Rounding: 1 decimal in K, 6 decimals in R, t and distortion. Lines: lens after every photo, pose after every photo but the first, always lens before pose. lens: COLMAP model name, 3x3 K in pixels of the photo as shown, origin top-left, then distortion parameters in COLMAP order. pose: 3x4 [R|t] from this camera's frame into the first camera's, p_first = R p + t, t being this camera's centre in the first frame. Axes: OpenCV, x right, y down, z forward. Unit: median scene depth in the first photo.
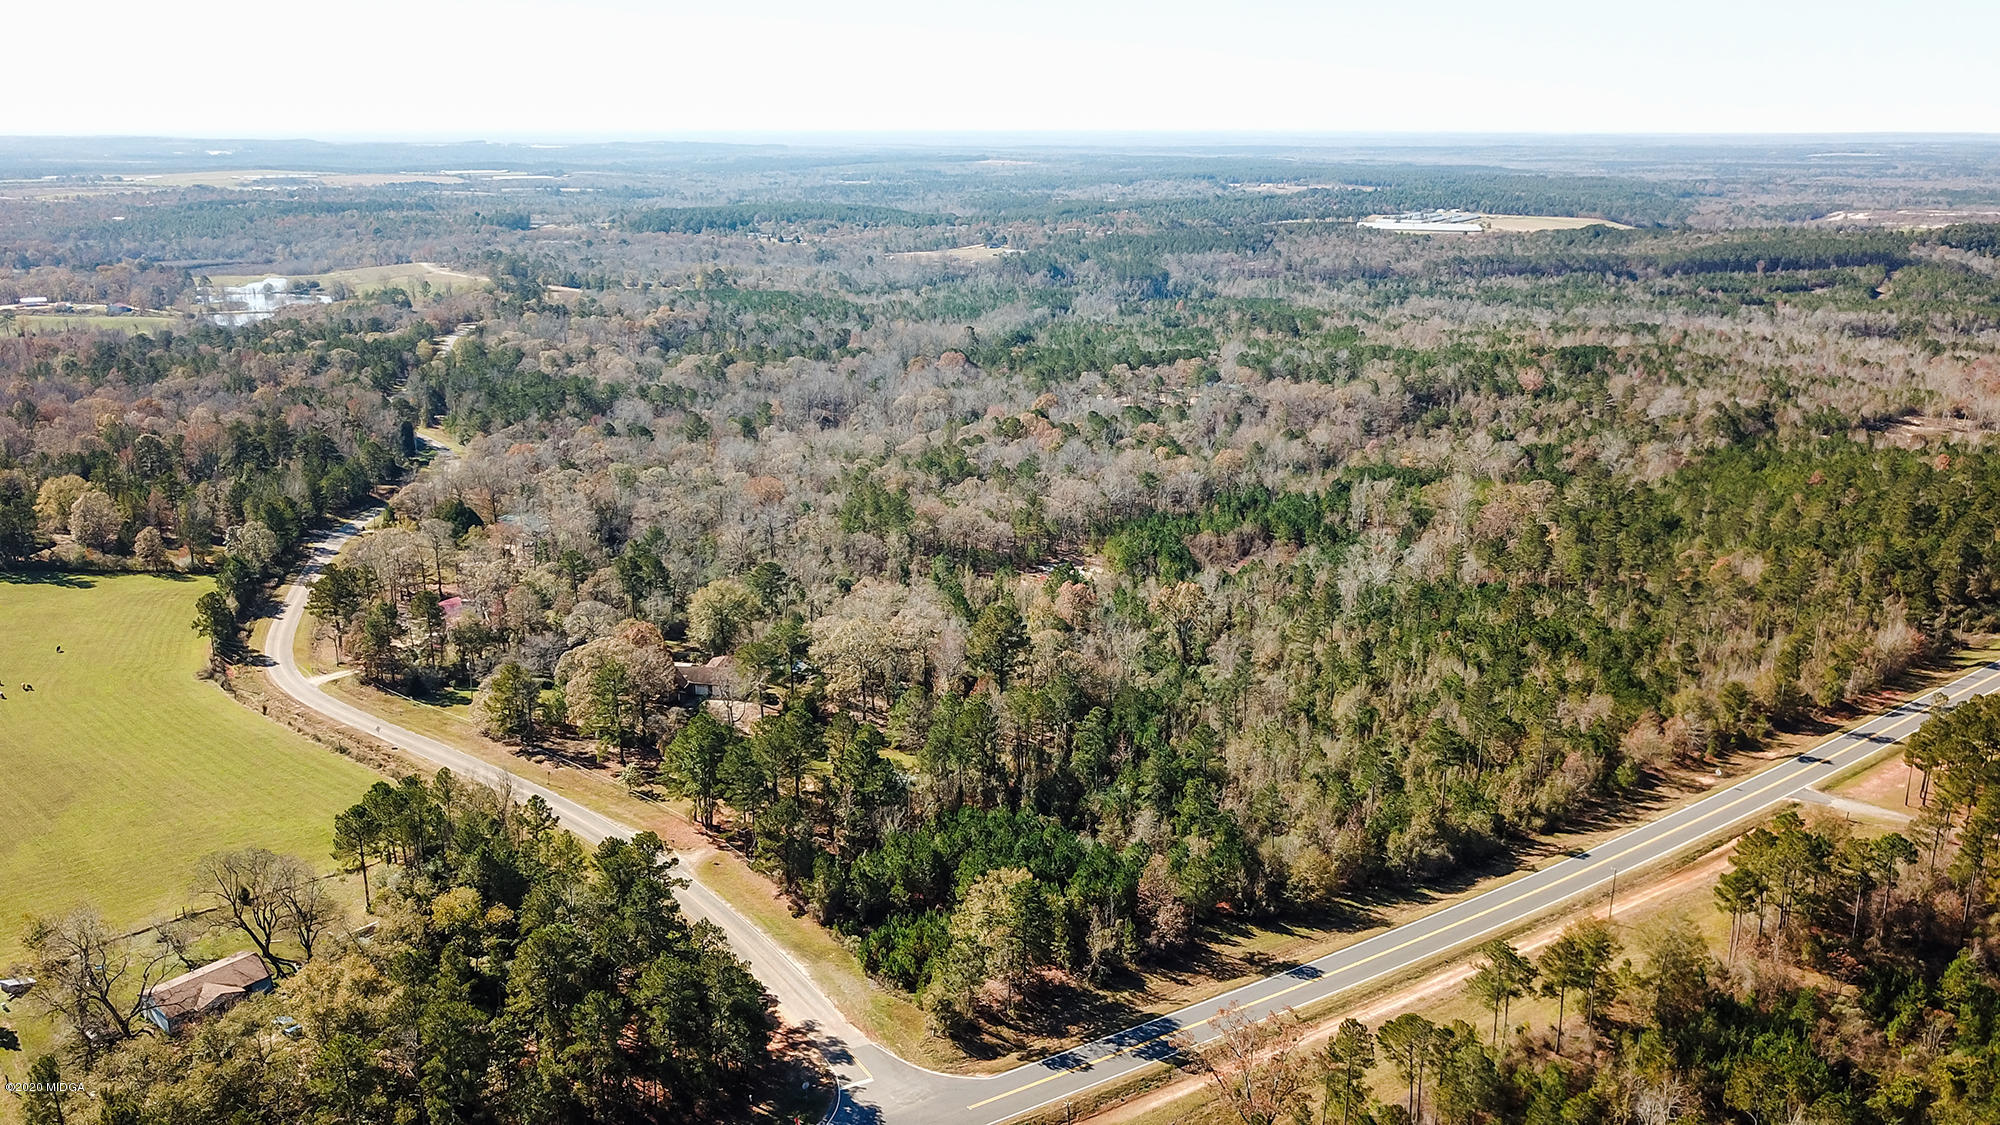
lens RADIAL K [[1520.3, 0, 1000.0], [0, 1520.3, 562.5], [0, 0, 1]] dist [0.006730, 0.001689]
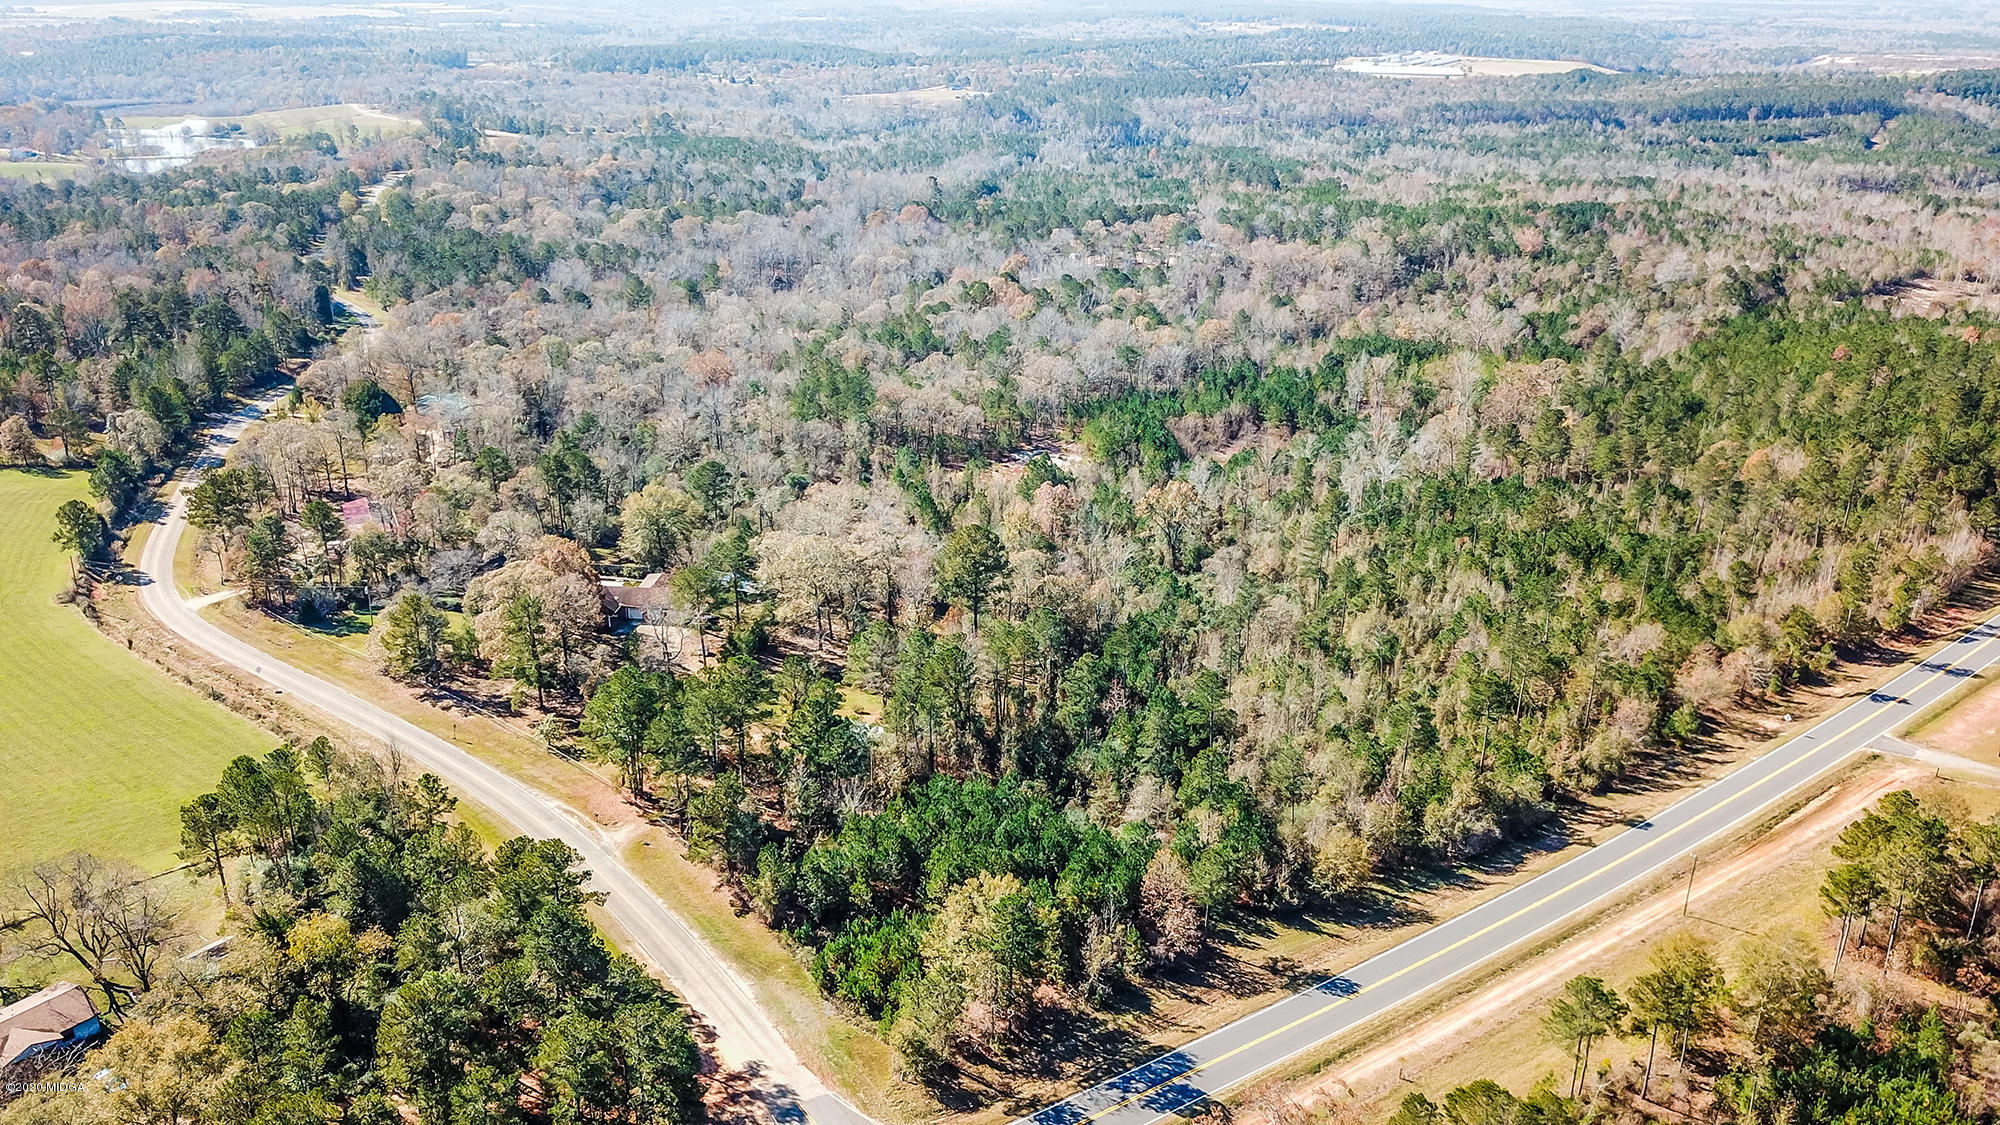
lens RADIAL K [[1520.3, 0, 1000.0], [0, 1520.3, 562.5], [0, 0, 1]] dist [0.006730, 0.001689]
pose [[0.999697, -0.002981, 0.024447, -0.003990], [0.000575, 0.995201, 0.097855, -0.022175], [-0.024622, -0.097811, 0.994900, 0.079831]]
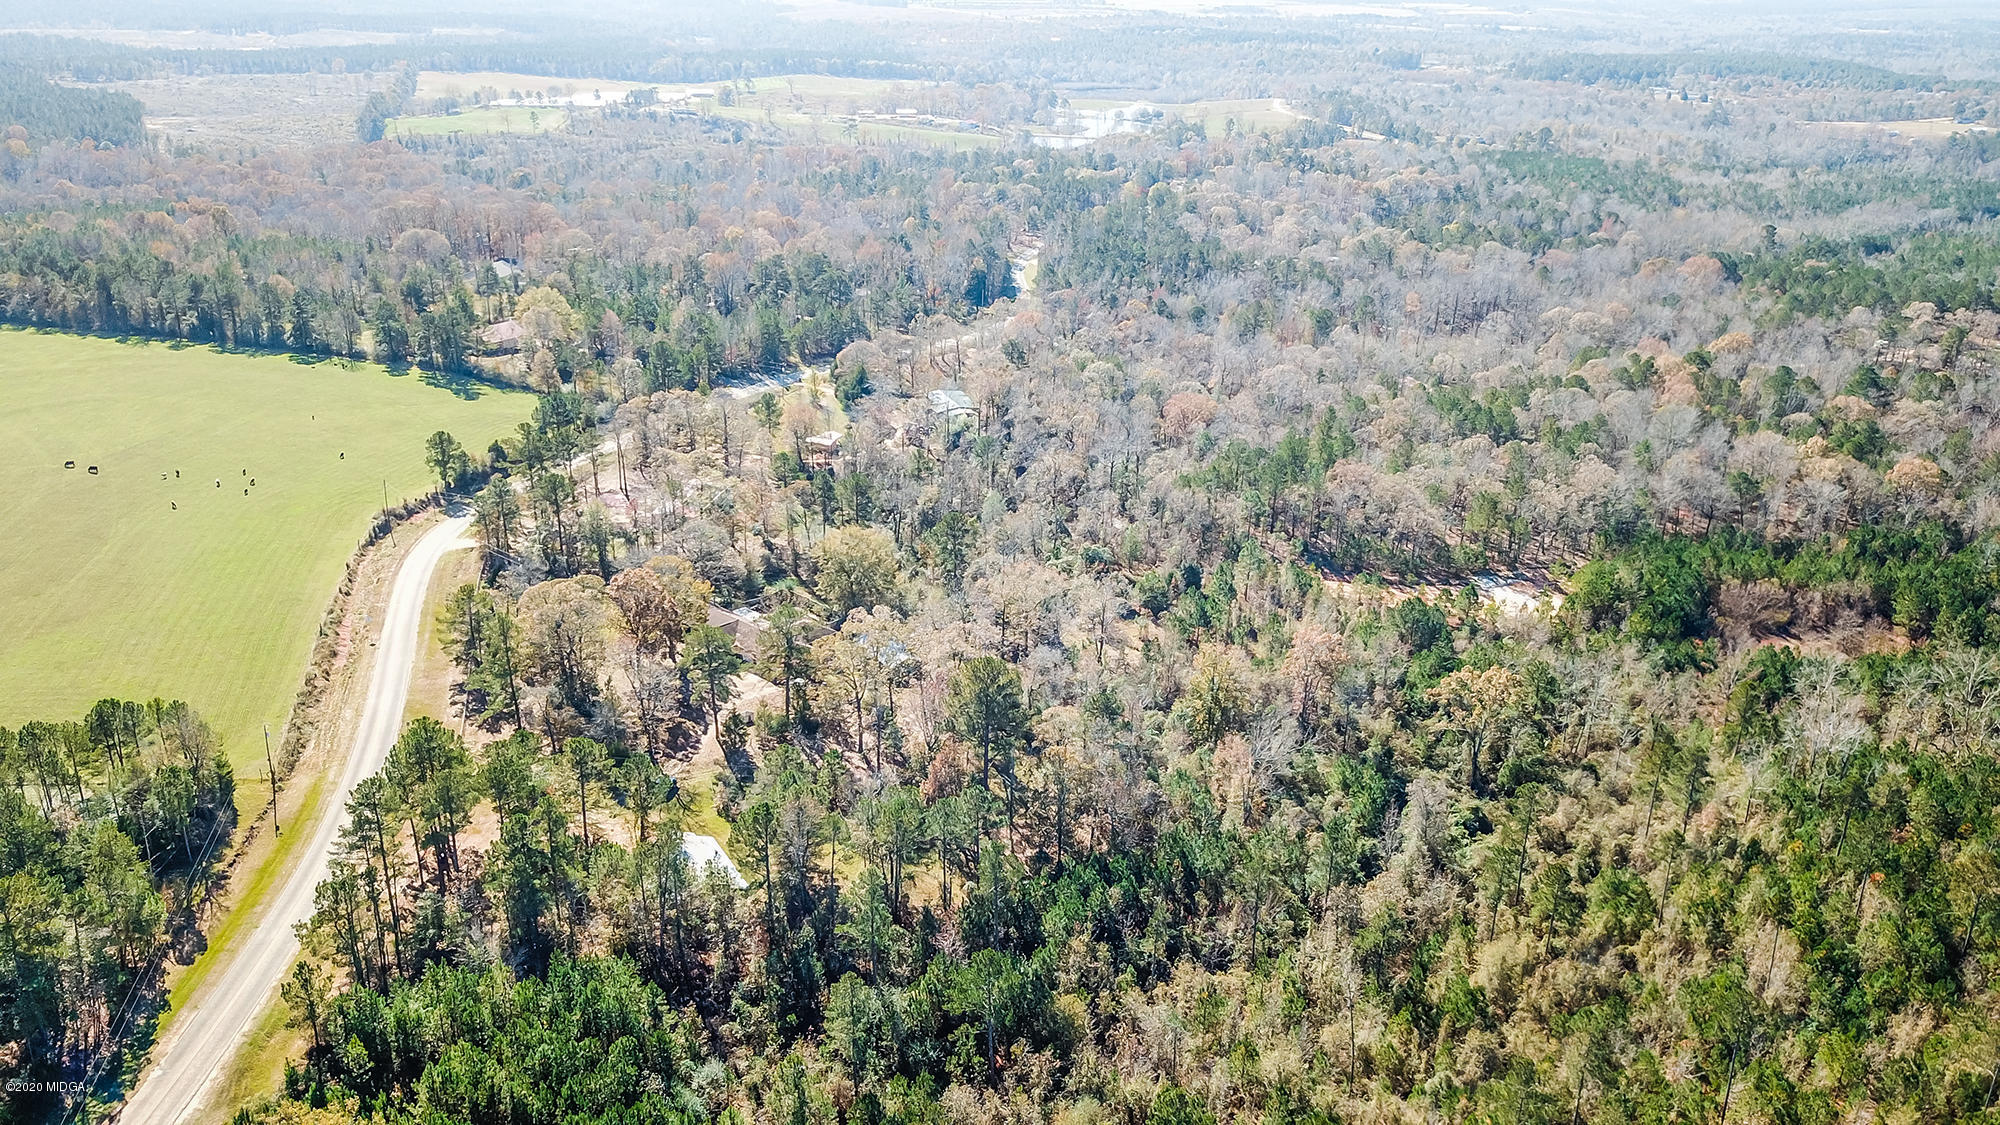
lens RADIAL K [[1520.3, 0, 1000.0], [0, 1520.3, 562.5], [0, 0, 1]] dist [0.006730, 0.001689]
pose [[0.817339, 0.225804, -0.530065, 0.238306], [-0.172329, 0.973695, 0.149063, -0.079552], [0.549781, -0.030490, 0.834752, 0.275805]]
